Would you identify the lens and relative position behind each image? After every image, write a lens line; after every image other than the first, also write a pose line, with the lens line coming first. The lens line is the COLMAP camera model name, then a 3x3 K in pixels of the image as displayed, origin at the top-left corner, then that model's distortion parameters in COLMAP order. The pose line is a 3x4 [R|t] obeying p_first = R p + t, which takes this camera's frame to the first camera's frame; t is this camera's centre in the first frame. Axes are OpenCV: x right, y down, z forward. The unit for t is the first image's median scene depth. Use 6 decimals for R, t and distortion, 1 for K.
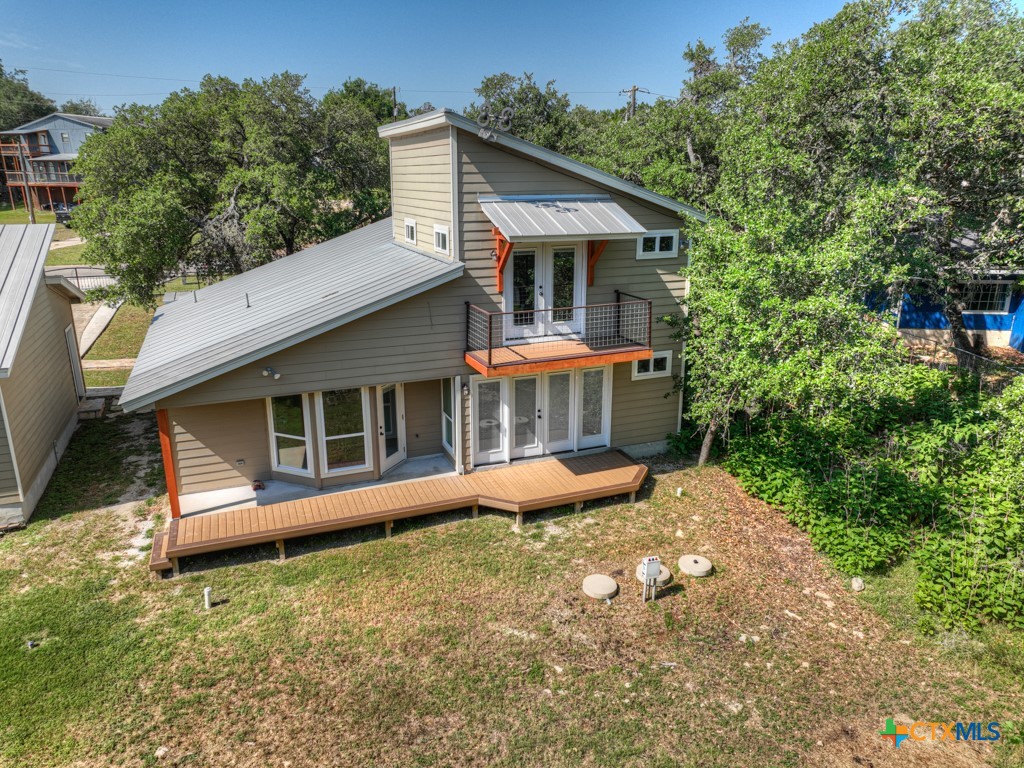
lens RADIAL K [[723.6, 0, 512.0], [0, 723.6, 384.0], [0, 0, 1]] dist [0.008208, 0.001803]
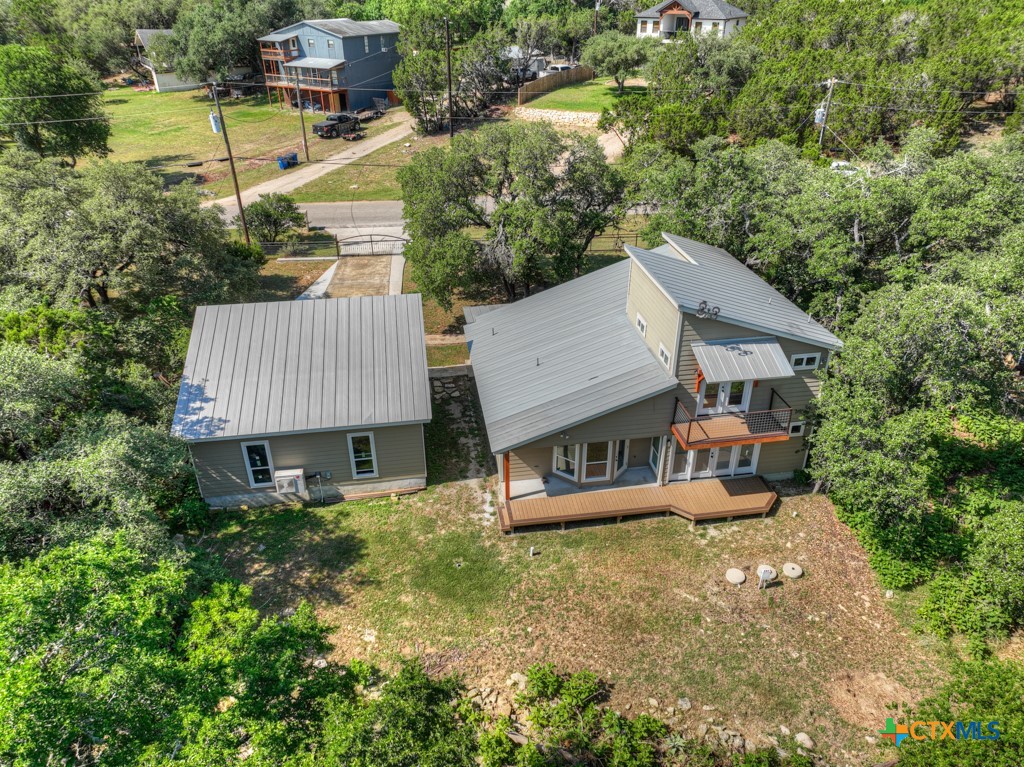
lens RADIAL K [[723.6, 0, 512.0], [0, 723.6, 383.5], [0, 0, 1]] dist [0.008208, 0.001803]
pose [[0.974076, 0.108128, -0.198707, -0.113831], [-0.060678, 0.971067, 0.230968, -0.557536], [0.217932, -0.212923, 0.952454, -0.742666]]
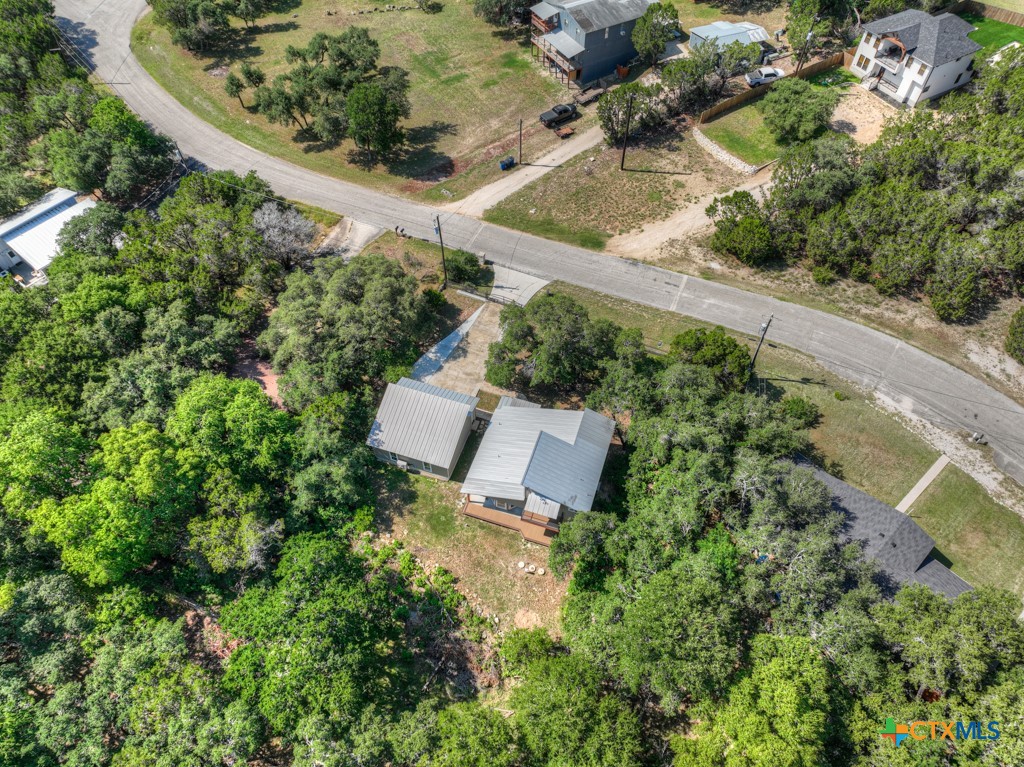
lens RADIAL K [[748.7, 0, 512.0], [0, 748.7, 383.5], [0, 0, 1]] dist [-0.006933, 0.030745]
pose [[0.754521, 0.527248, -0.390777, 1.423621], [-0.170953, 0.732794, 0.658626, -4.051130], [0.633619, -0.430143, 0.643043, -1.892573]]
